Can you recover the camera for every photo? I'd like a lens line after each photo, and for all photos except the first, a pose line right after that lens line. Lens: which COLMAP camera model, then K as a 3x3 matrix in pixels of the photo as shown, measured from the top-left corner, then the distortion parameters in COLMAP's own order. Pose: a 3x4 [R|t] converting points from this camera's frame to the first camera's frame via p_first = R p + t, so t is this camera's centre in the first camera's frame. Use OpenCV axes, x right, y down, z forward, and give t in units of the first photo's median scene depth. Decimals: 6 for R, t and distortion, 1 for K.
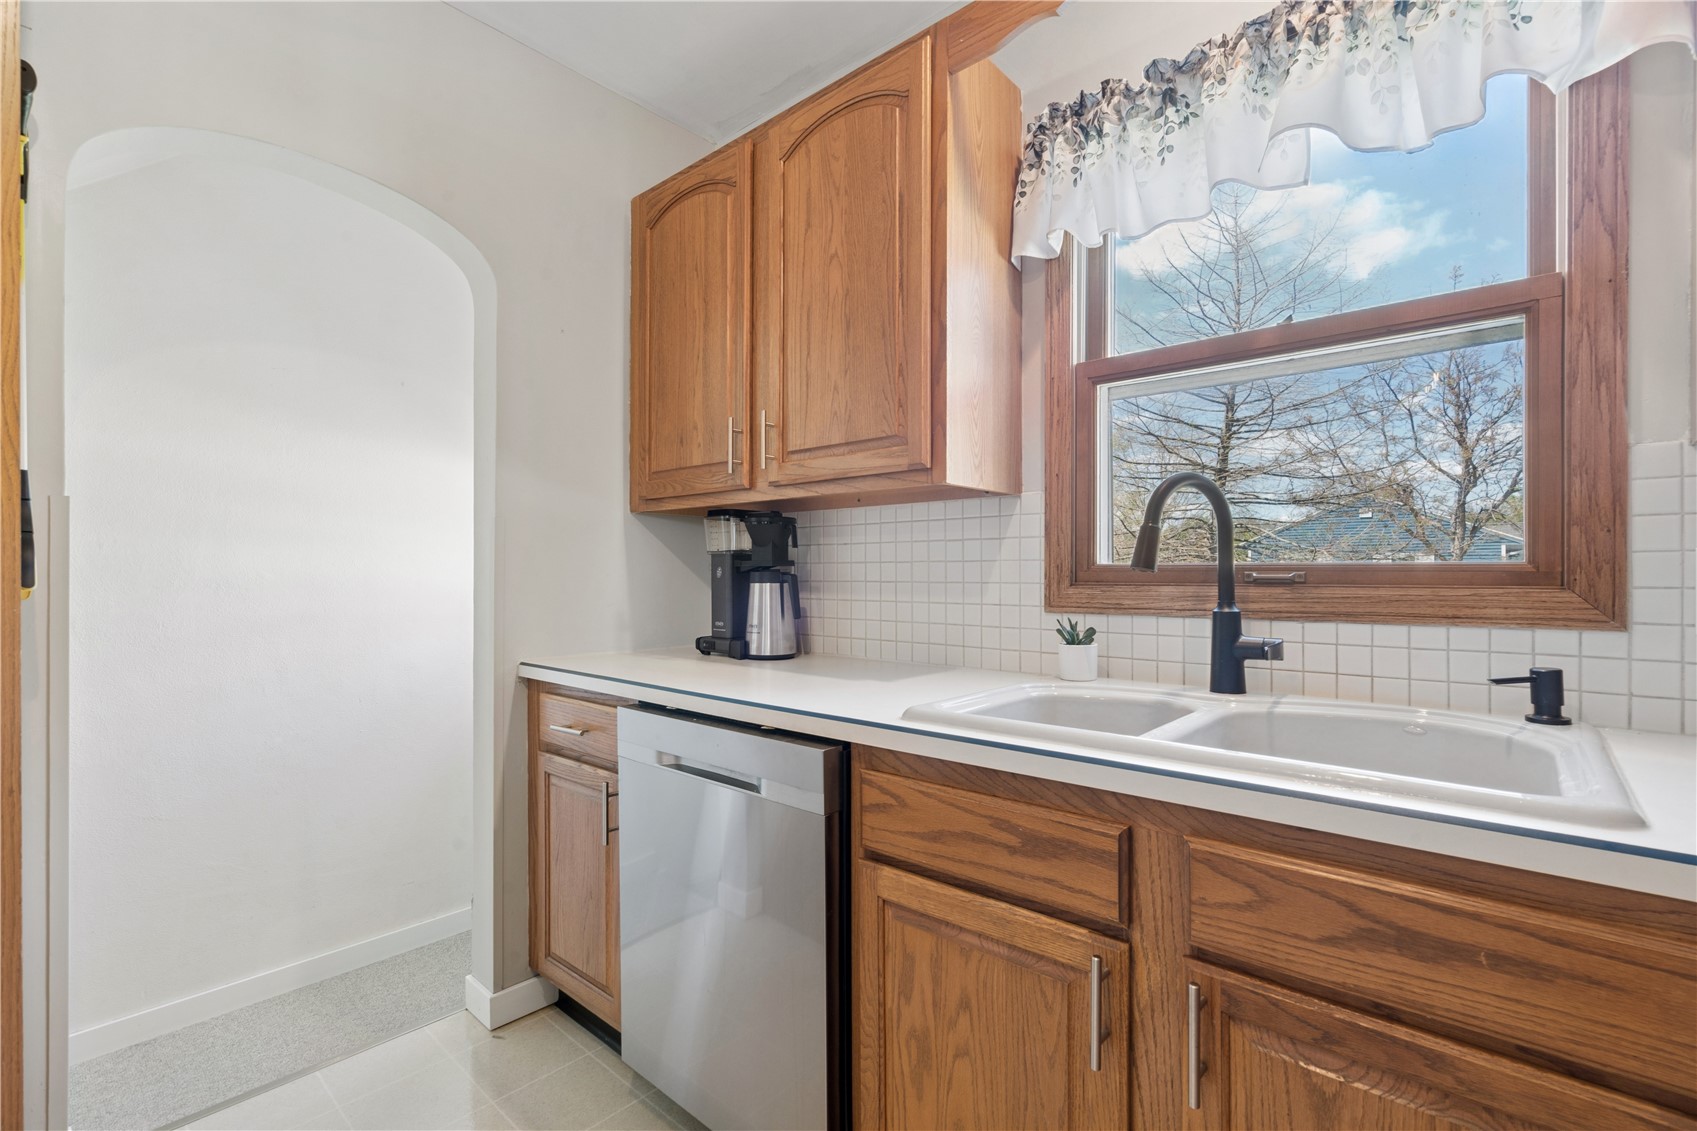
lens RADIAL K [[765.6, 0, 851.2], [0, 765.6, 574.6], [0, 0, 1]] dist [-0.005958, 0.000561]
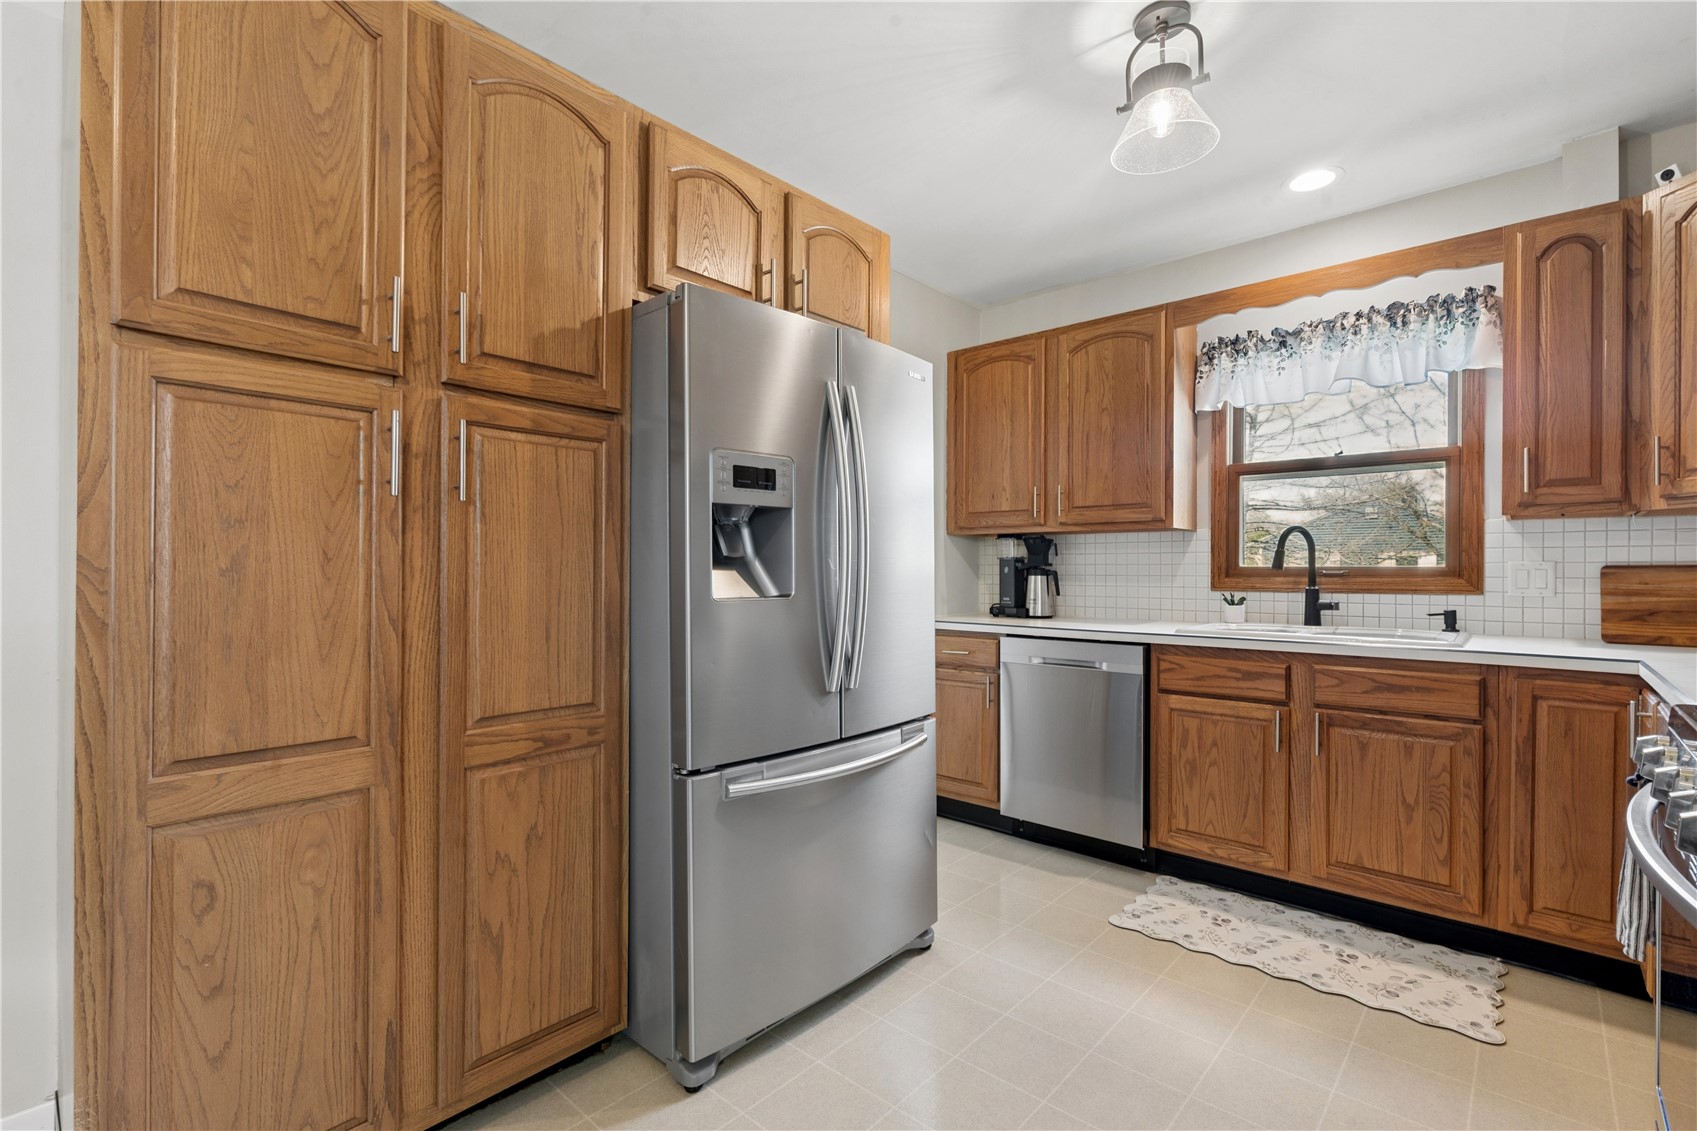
lens RADIAL K [[765.6, 0, 849.0], [0, 765.6, 570.7], [0, 0, 1]] dist [-0.005958, 0.000561]
pose [[0.999972, 0.003330, -0.006676, -0.811301], [-0.003335, 0.999994, -0.000687, 0.003399], [0.006674, 0.000709, 0.999977, -1.181814]]
